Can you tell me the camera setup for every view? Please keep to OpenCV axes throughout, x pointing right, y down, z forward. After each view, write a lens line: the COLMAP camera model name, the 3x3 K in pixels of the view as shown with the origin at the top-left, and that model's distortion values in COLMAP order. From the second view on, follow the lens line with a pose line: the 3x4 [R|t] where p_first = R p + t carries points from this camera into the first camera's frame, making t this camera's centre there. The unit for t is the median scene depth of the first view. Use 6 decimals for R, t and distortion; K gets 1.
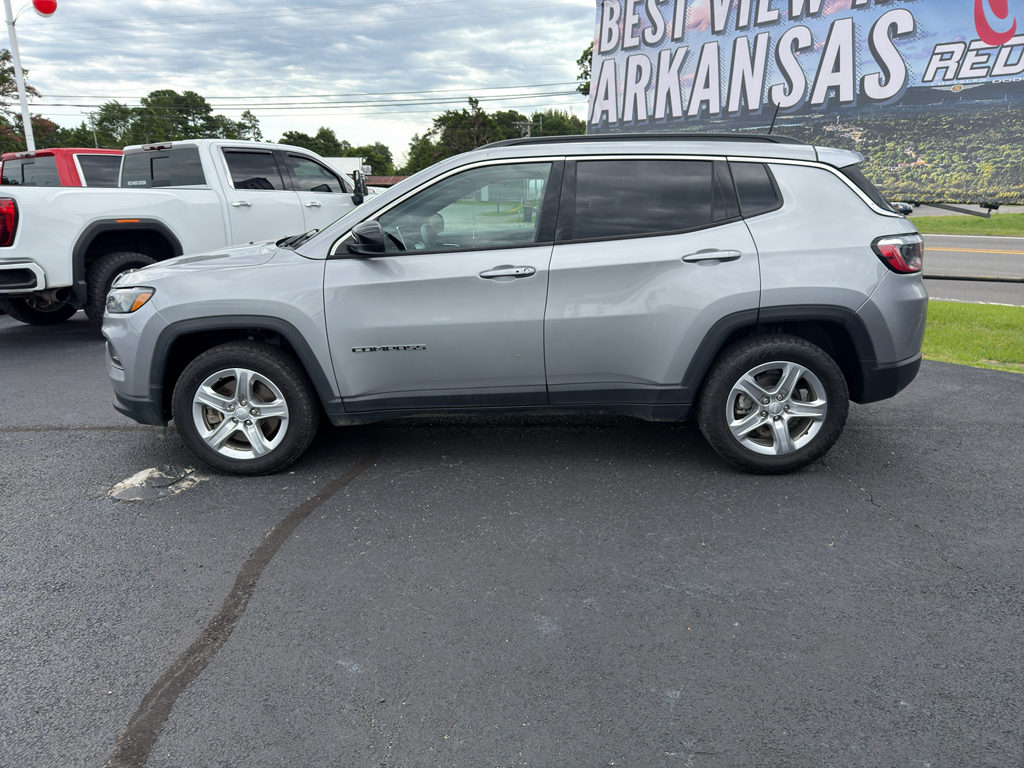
lens RADIAL K [[721.7, 0, 507.9], [0, 721.7, 393.6], [0, 0, 1]] dist [0.047678, -0.049492]
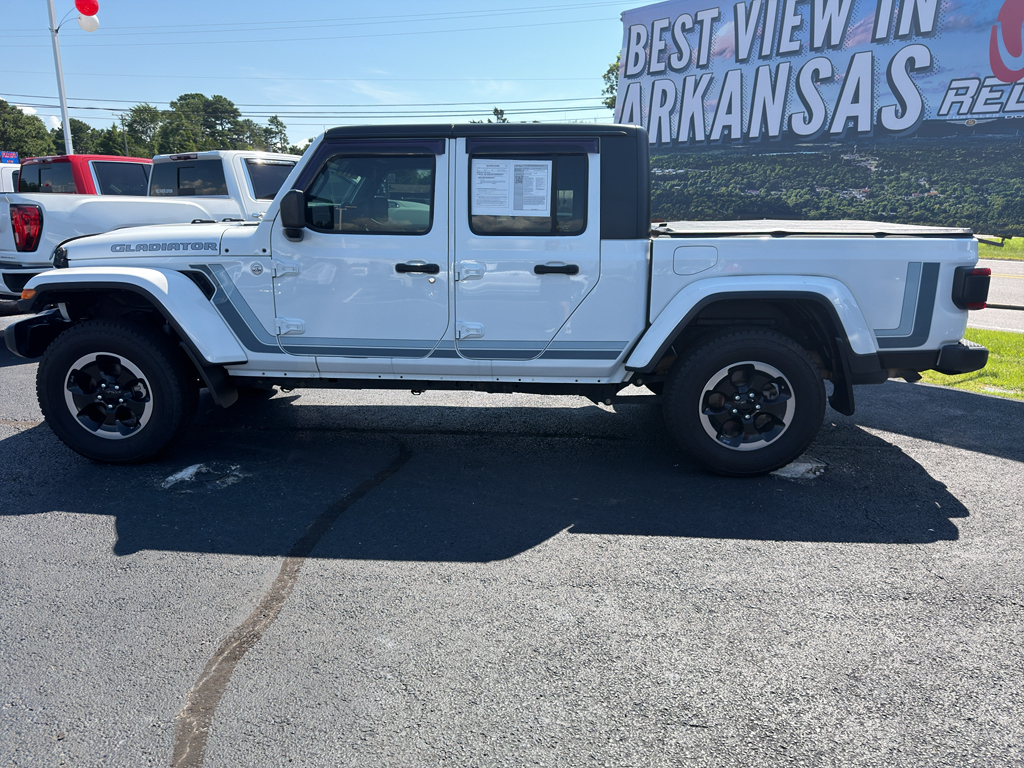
lens RADIAL K [[721.7, 0, 513.3], [0, 721.7, 400.7], [0, 0, 1]] dist [0.047678, -0.049492]
pose [[0.999428, 0.030061, -0.015508, -0.004335], [-0.030126, 0.999538, -0.003979, -0.000777], [0.015381, 0.004444, 0.999872, -0.038551]]
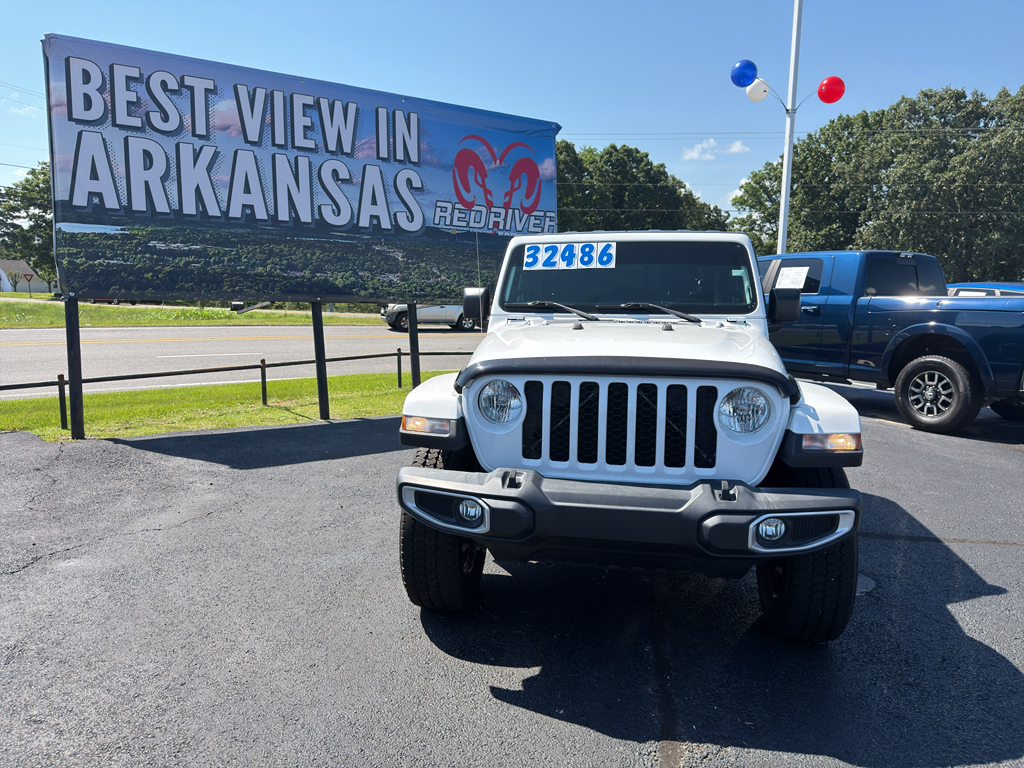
lens RADIAL K [[721.7, 0, 517.7], [0, 721.7, 399.9], [0, 0, 1]] dist [0.047678, -0.049492]
pose [[0.129074, -0.141869, 0.981434, -0.825651], [0.252540, 0.961783, 0.105816, -0.187648], [-0.958939, 0.234193, 0.159969, 0.649278]]
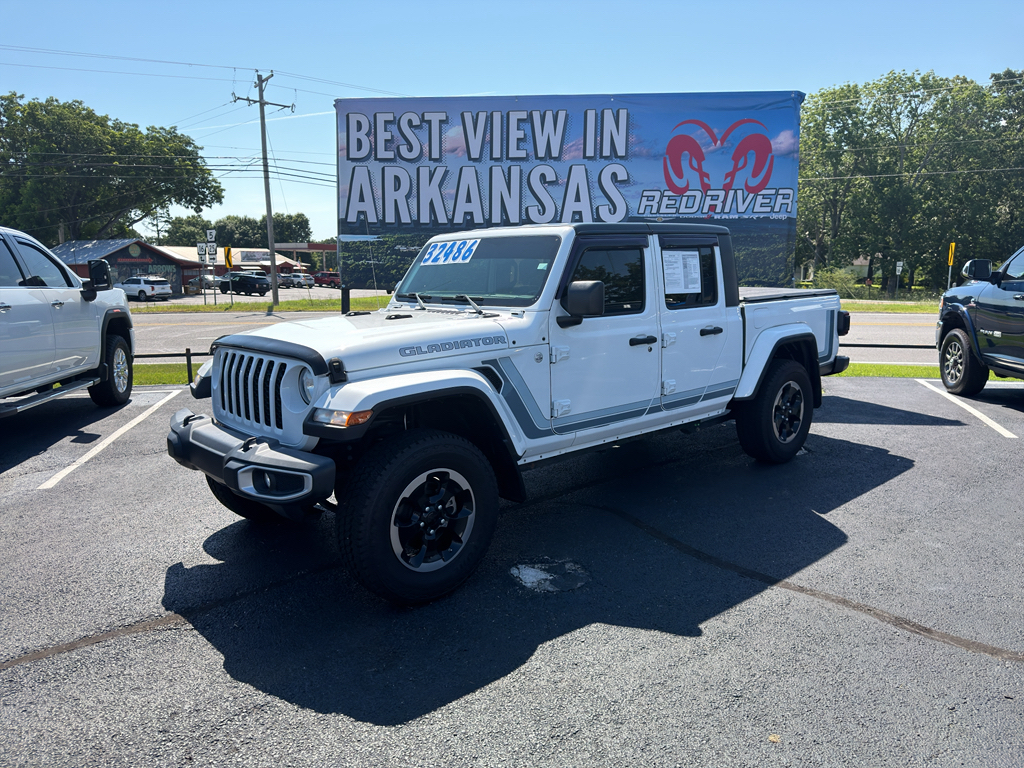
lens RADIAL K [[721.7, 0, 513.6], [0, 721.7, 406.9], [0, 0, 1]] dist [0.047678, -0.049492]
pose [[0.716386, -0.126522, 0.686136, -0.647775], [0.188129, 0.982025, -0.015339, -0.058107], [-0.671862, 0.140071, 0.727311, 0.134840]]
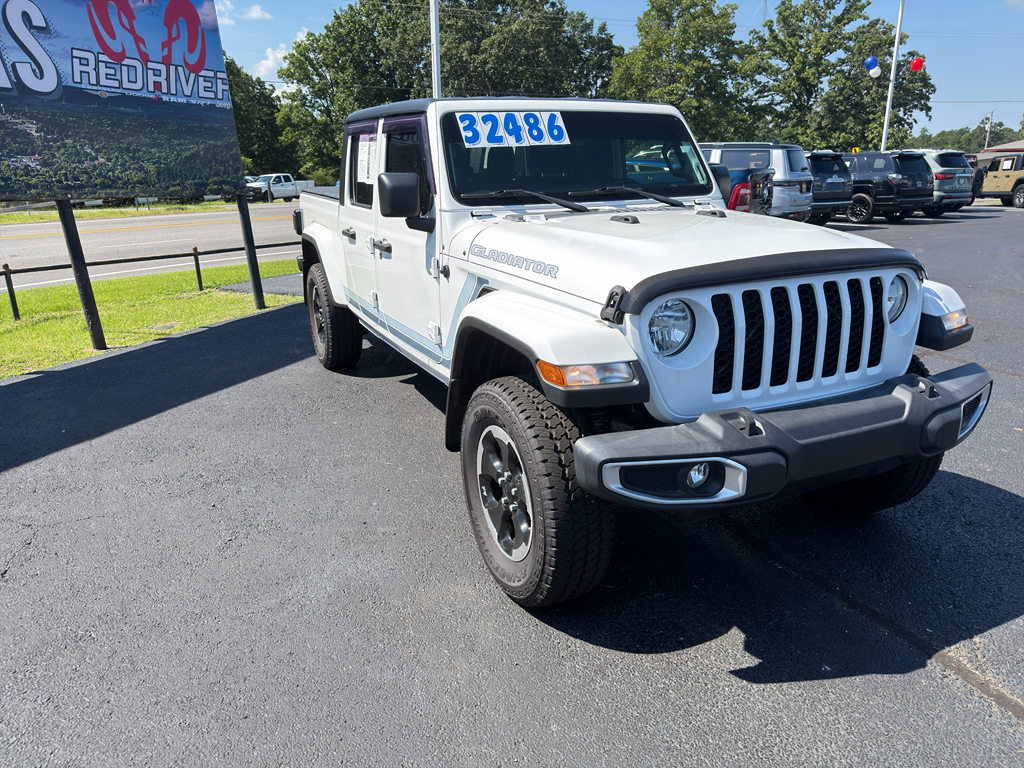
lens RADIAL K [[721.7, 0, 519.2], [0, 721.7, 388.9], [0, 0, 1]] dist [0.047678, -0.049492]
pose [[-0.442151, -0.247419, 0.862140, -0.662726], [0.255537, 0.886619, 0.385497, -0.263098], [-0.859769, 0.390757, -0.328795, 0.909423]]
